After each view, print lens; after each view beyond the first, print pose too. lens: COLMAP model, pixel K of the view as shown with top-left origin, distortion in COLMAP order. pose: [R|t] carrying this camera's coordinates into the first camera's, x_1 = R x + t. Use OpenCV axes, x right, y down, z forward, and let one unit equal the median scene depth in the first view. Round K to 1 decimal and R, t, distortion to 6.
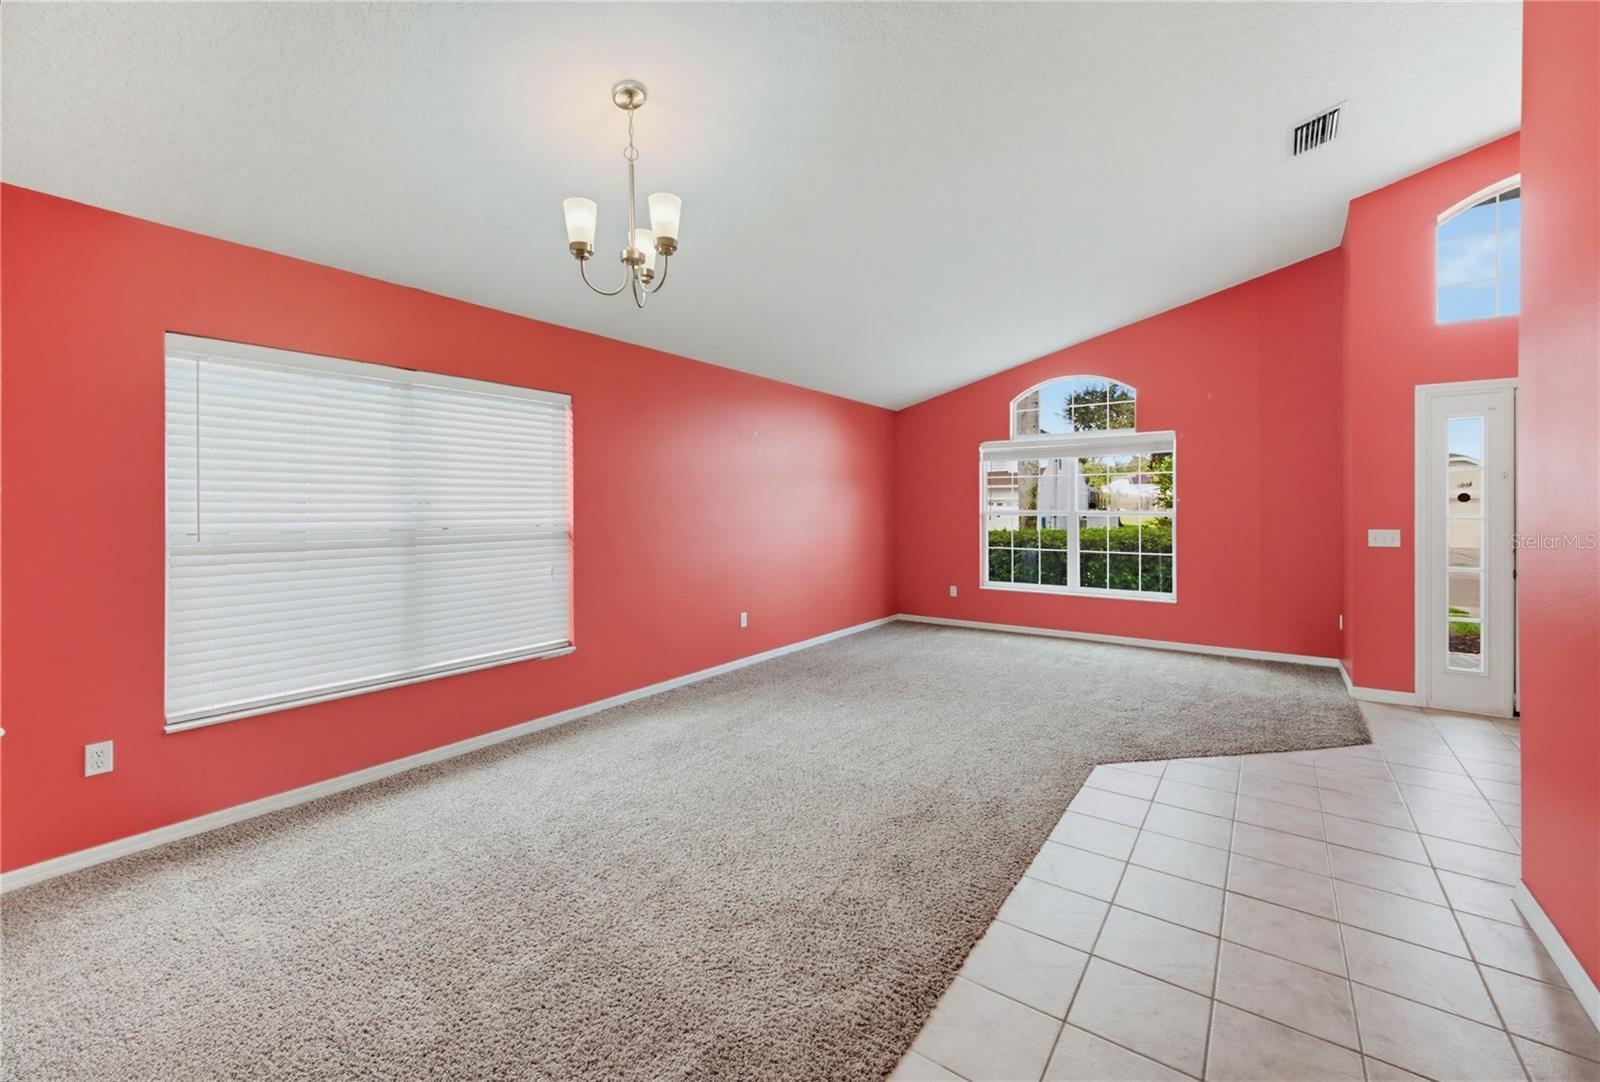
lens RADIAL K [[661.0, 0, 794.7], [0, 661.0, 504.7], [0, 0, 1]] dist [0.000242, -0.000037]
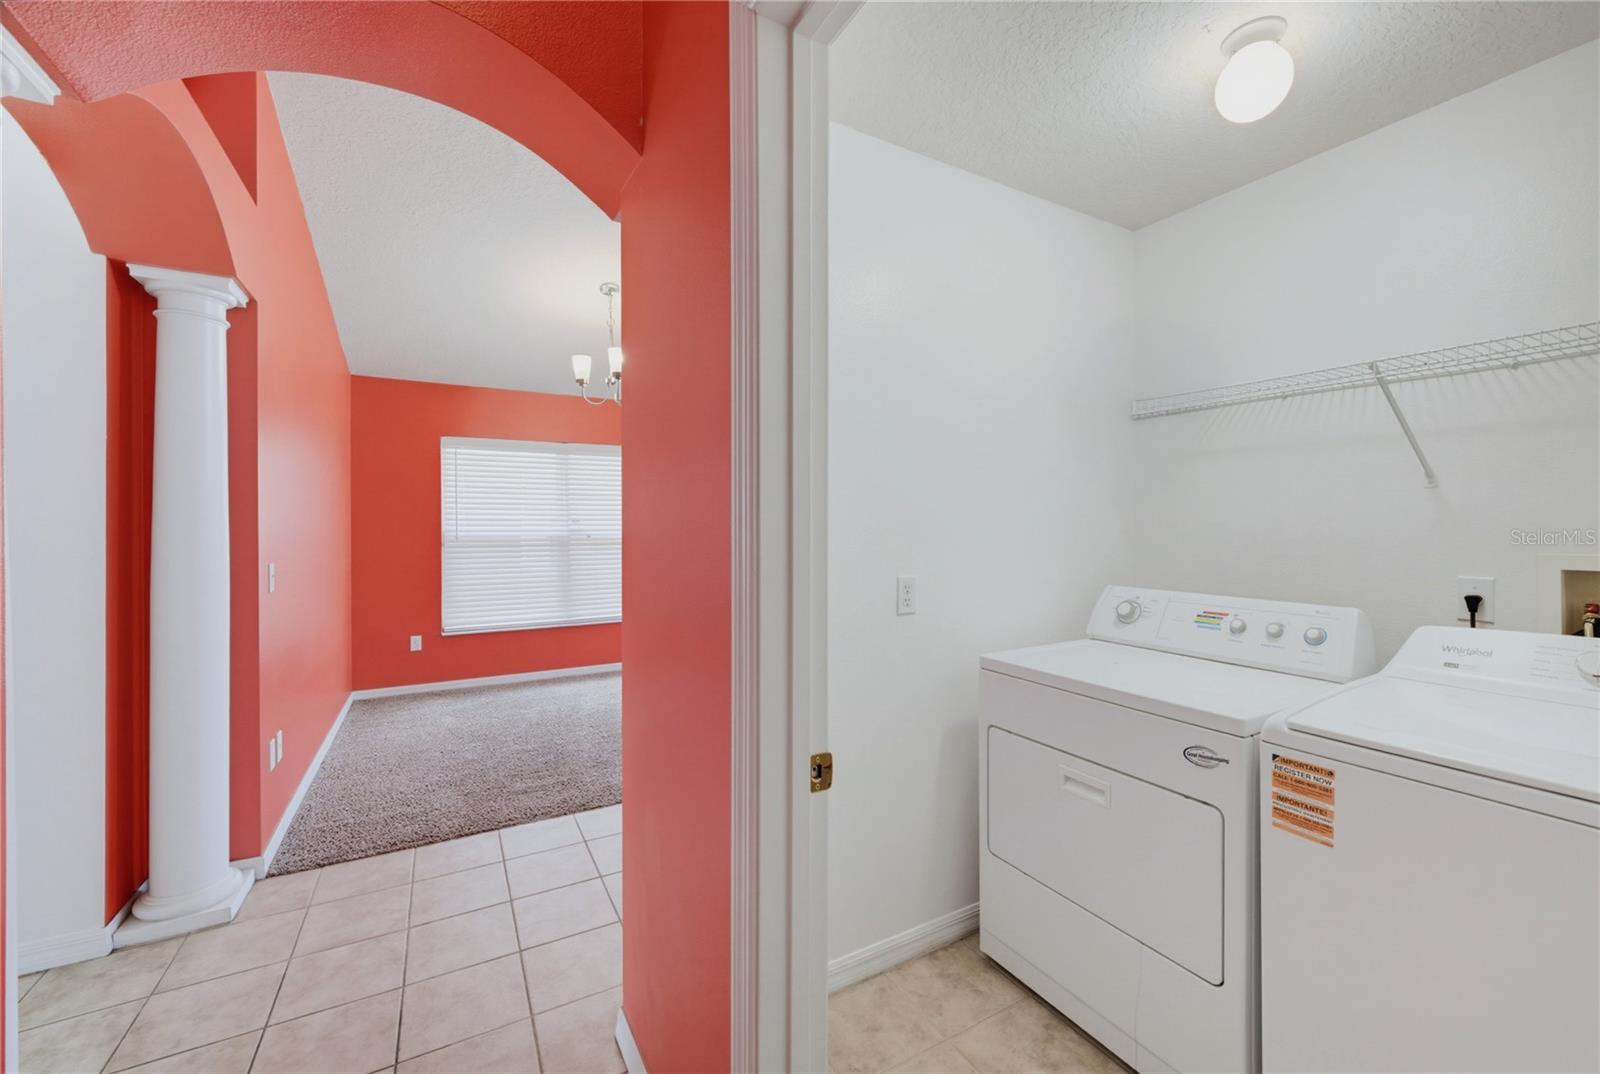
lens RADIAL K [[640.0, 0, 805.1], [0, 640.0, 527.7], [0, 0, 1]] dist [-0.001338, 0.000411]
pose [[0.913589, 0.005042, -0.406607, 0.851265], [-0.000901, 0.999946, 0.010376, -0.004102], [0.406637, -0.009113, 0.913544, -0.328999]]
